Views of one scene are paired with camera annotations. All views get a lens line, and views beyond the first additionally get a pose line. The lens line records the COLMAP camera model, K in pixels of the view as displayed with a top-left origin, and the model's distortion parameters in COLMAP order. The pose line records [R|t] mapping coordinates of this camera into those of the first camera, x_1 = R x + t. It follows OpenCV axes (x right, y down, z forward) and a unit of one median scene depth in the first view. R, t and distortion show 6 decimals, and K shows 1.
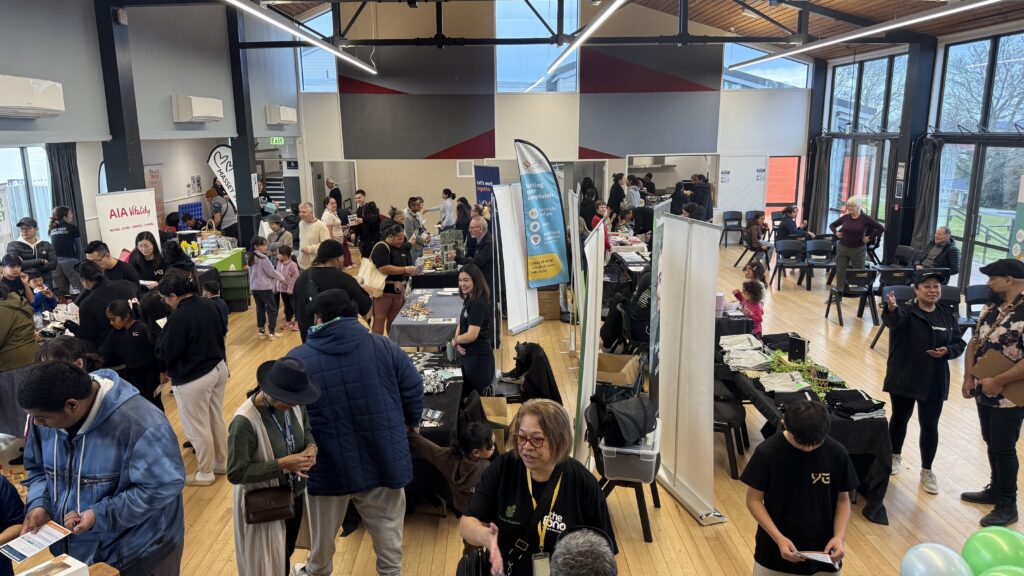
lens RADIAL K [[723.1, 0, 507.0], [0, 723.1, 295.8], [0, 0, 1]] dist [0.085841, -0.107827]
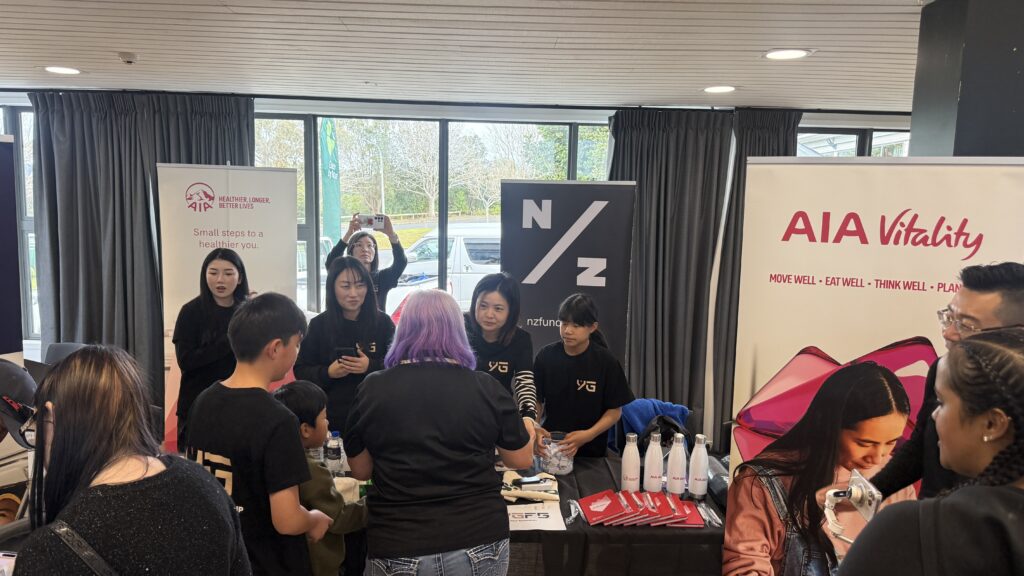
lens RADIAL K [[723.1, 0, 515.0], [0, 723.1, 290.3], [0, 0, 1]] dist [0.085841, -0.107827]
pose [[-0.049265, 0.117021, -0.991907, -0.148575], [-0.249530, 0.960178, 0.125671, -0.062304], [0.967113, 0.253702, -0.018103, 0.592164]]
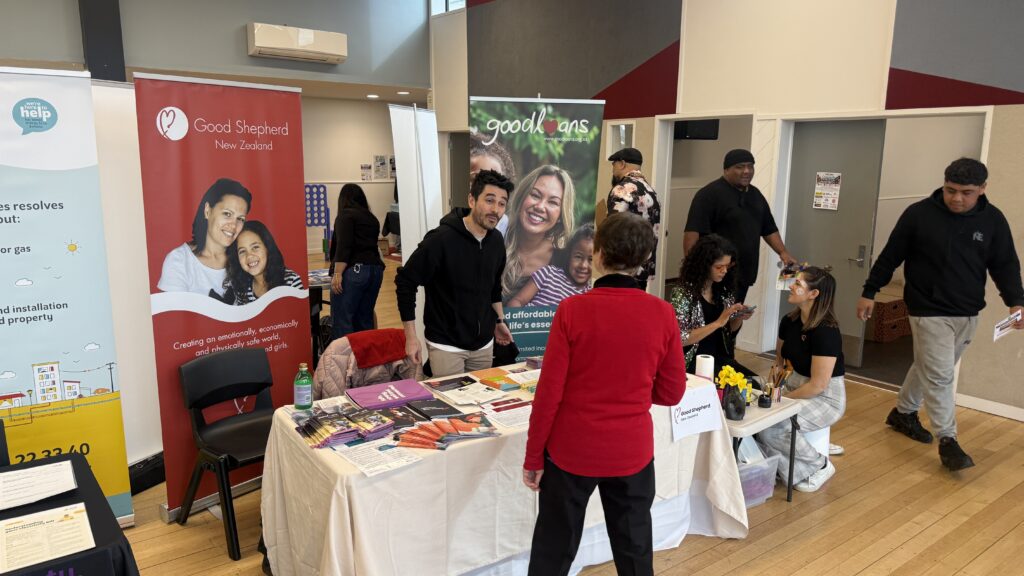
lens RADIAL K [[723.1, 0, 510.9], [0, 723.1, 284.7], [0, 0, 1]] dist [0.085841, -0.107827]
pose [[0.573729, 0.158286, -0.803605, 0.363109], [-0.195380, 0.979273, 0.053396, -0.138545], [0.795401, 0.126374, 0.592763, 0.949325]]
